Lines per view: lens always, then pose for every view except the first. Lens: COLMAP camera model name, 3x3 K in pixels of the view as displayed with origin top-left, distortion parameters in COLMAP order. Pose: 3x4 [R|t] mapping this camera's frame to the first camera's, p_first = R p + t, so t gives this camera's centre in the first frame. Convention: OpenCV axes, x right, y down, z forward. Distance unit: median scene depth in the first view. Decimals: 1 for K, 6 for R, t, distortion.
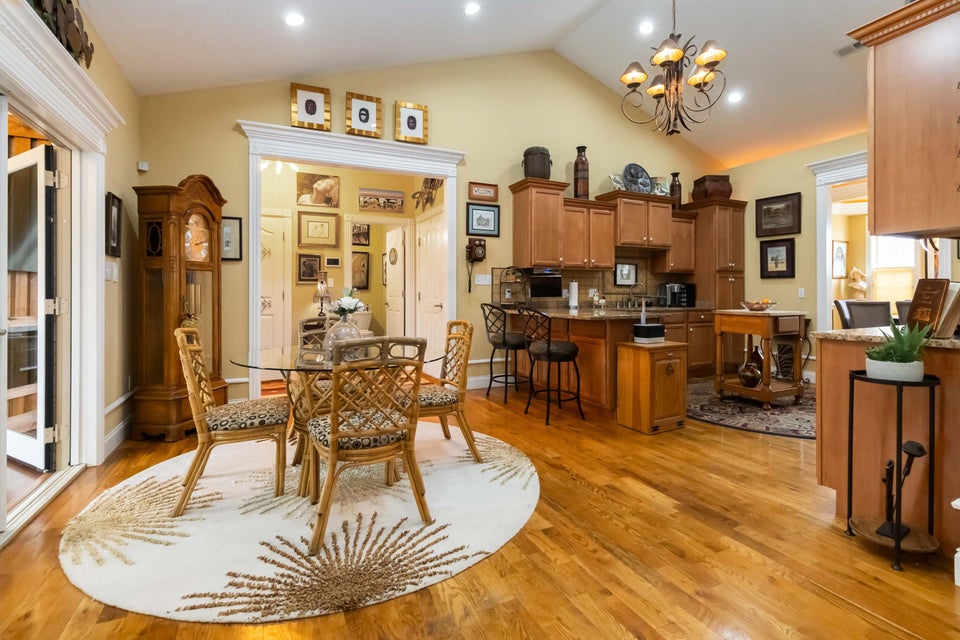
lens RADIAL K [[449.4, 0, 484.5], [0, 449.4, 296.6], [0, 0, 1]] dist [-0.000964, 0.000691]
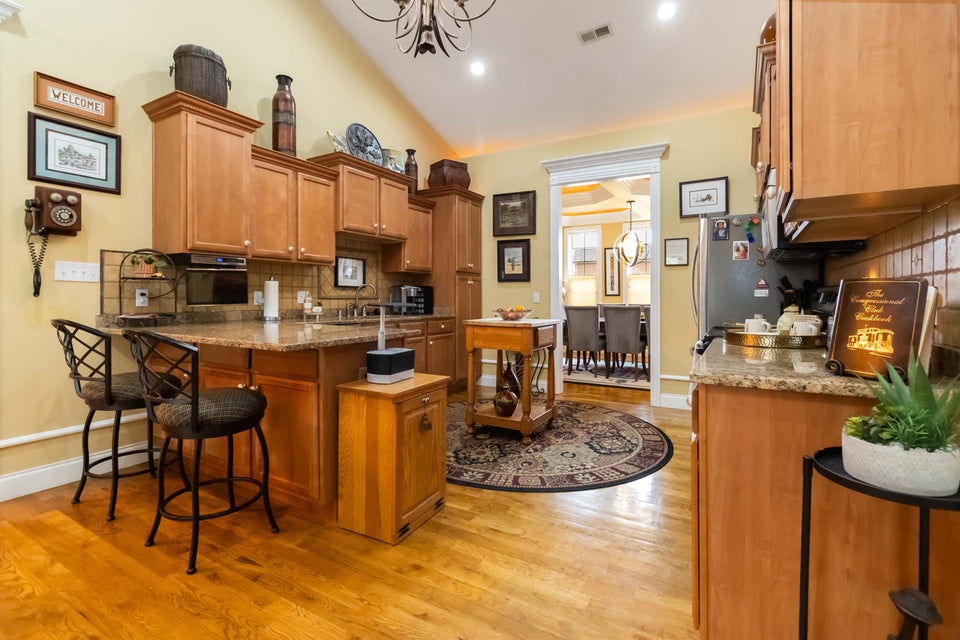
lens RADIAL K [[449.4, 0, 484.9], [0, 449.4, 299.5], [0, 0, 1]] dist [-0.000964, 0.000691]
pose [[0.825239, -0.000737, 0.564782, 0.085180], [0.000860, 1.000000, 0.000048, -0.004487], [-0.564782, 0.000446, 0.825240, 0.285359]]
